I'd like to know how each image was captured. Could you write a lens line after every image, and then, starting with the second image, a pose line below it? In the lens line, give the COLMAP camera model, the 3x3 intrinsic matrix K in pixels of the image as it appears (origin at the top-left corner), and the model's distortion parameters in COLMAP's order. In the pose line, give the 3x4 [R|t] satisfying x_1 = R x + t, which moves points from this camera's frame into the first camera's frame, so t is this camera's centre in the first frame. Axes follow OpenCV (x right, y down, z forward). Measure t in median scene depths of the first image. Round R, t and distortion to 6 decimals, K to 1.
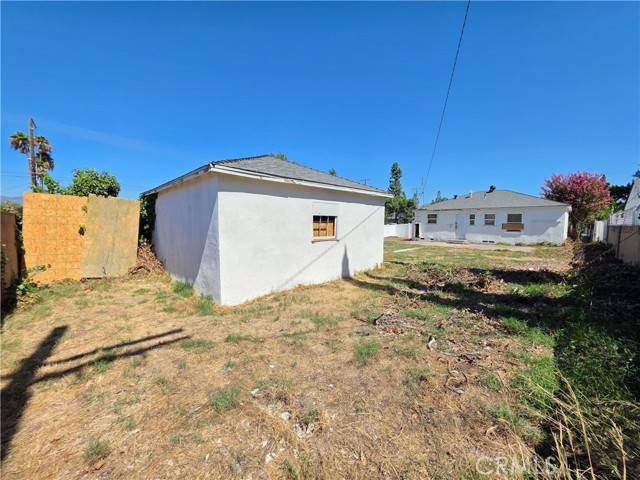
lens RADIAL K [[254.6, 0, 318.6], [0, 254.6, 240.5], [0, 0, 1]] dist [0.002887, 0.000224]
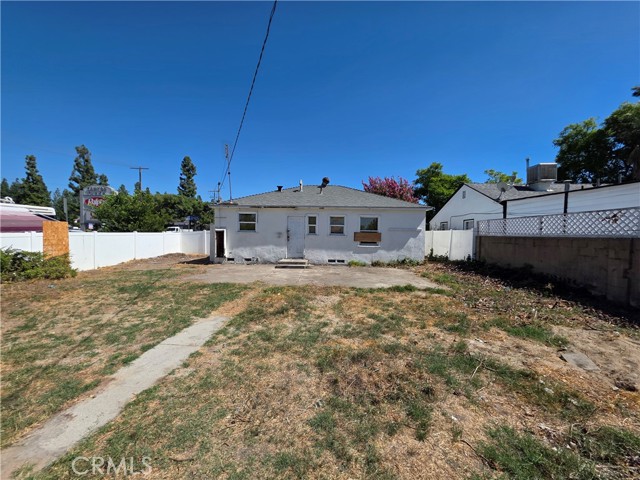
lens RADIAL K [[254.6, 0, 318.6], [0, 254.6, 240.5], [0, 0, 1]] dist [0.002887, 0.000224]
pose [[0.729317, -0.015605, 0.683998, 0.188224], [0.035477, 0.999257, -0.015030, -0.033572], [-0.683255, 0.035228, 0.729329, 0.510545]]
